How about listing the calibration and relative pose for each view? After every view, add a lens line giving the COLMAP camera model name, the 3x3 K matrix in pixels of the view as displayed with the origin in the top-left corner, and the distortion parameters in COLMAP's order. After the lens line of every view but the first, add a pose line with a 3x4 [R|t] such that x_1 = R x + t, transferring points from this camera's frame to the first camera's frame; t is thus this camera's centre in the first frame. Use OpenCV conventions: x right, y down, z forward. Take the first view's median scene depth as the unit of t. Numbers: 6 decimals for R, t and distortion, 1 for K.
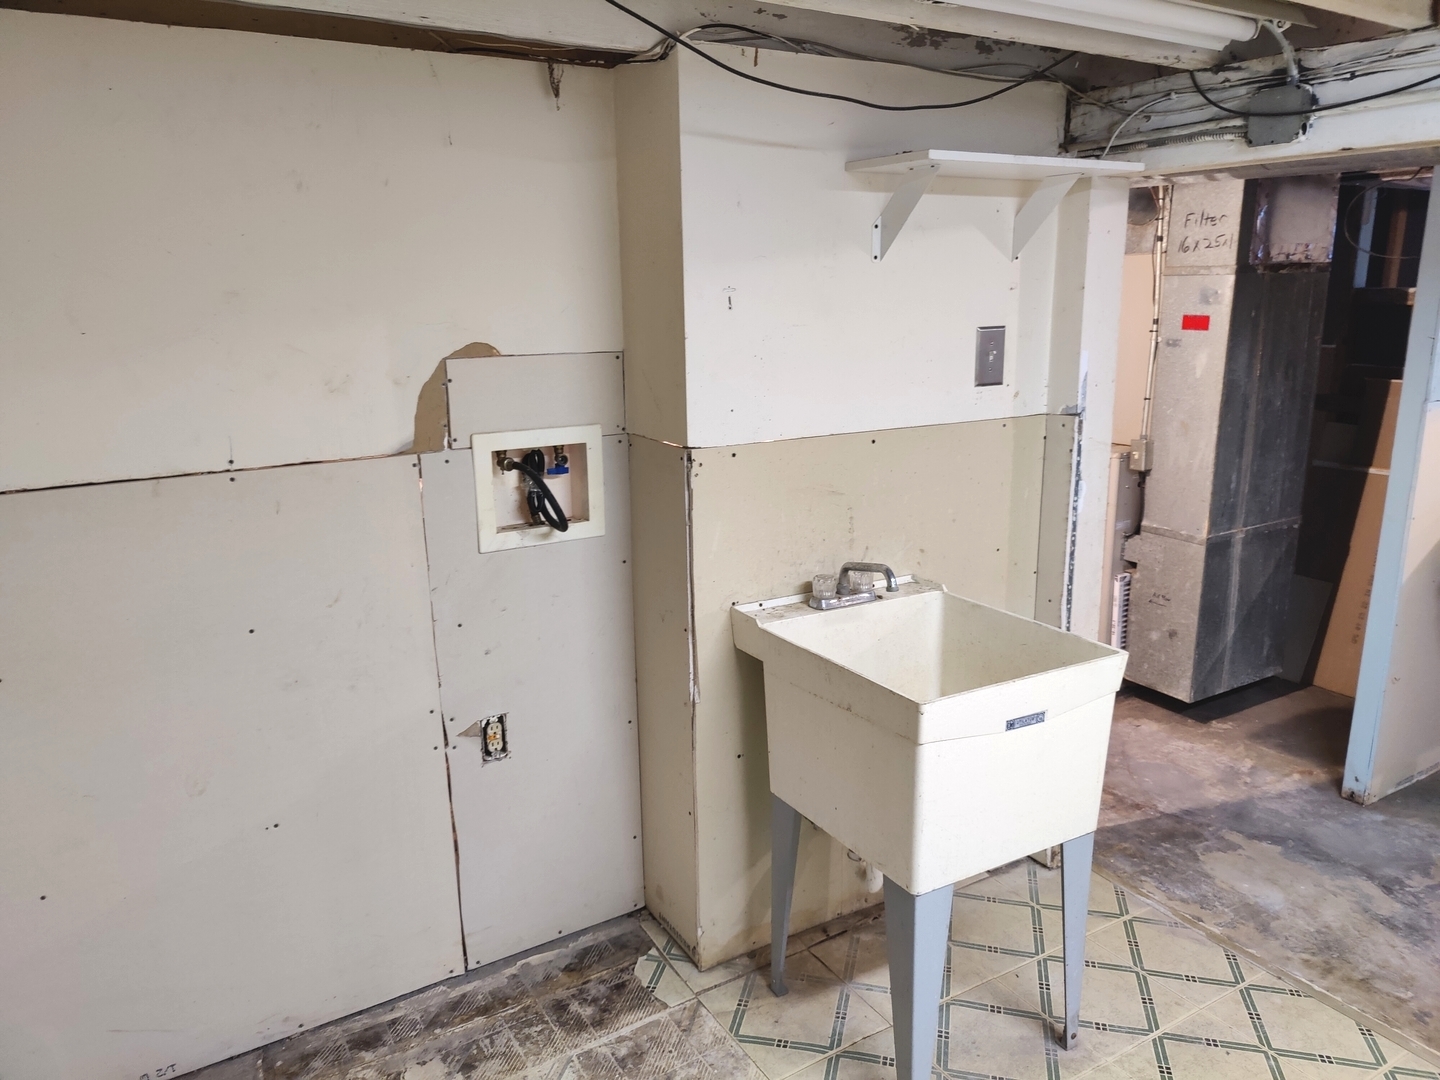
lens RADIAL K [[1001.9, 0, 715.9], [0, 1001.9, 538.0], [0, 0, 1]] dist [0.036516, -0.046944]
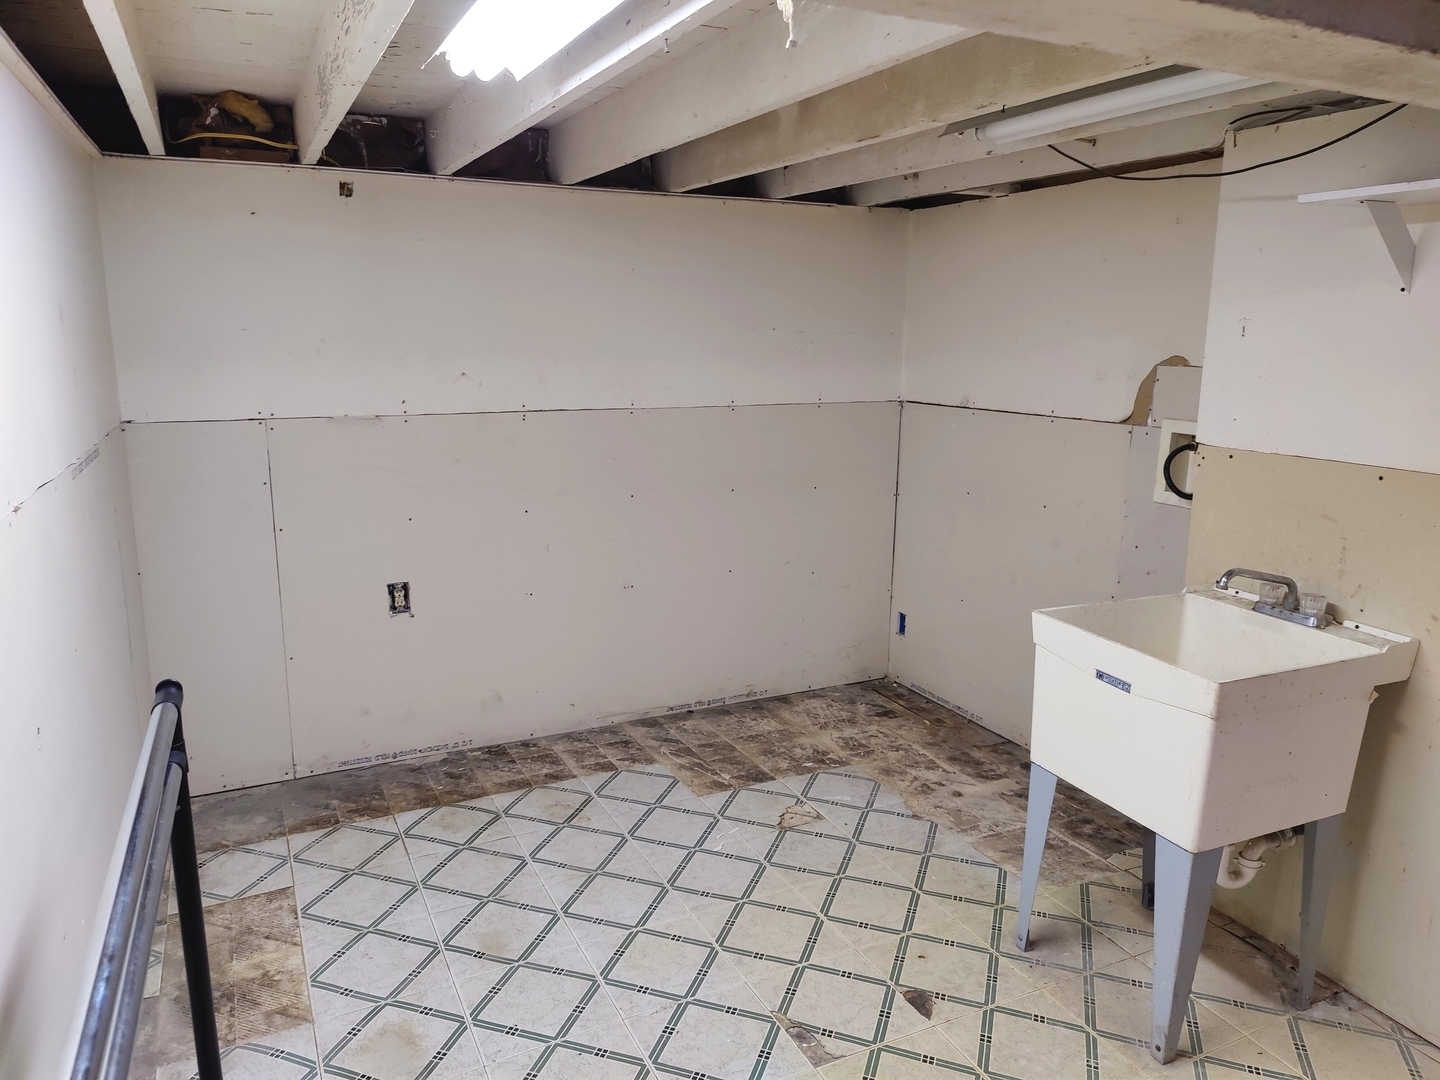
lens RADIAL K [[1014.0, 0, 703.6], [0, 1014.0, 535.1], [0, 0, 1]] dist [0.038113, -0.043514]
pose [[-0.102397, 0.211373, -0.972027, 1.326709], [-0.243858, 0.942012, 0.230536, -0.125159], [0.964390, 0.260643, -0.044915, 0.480243]]
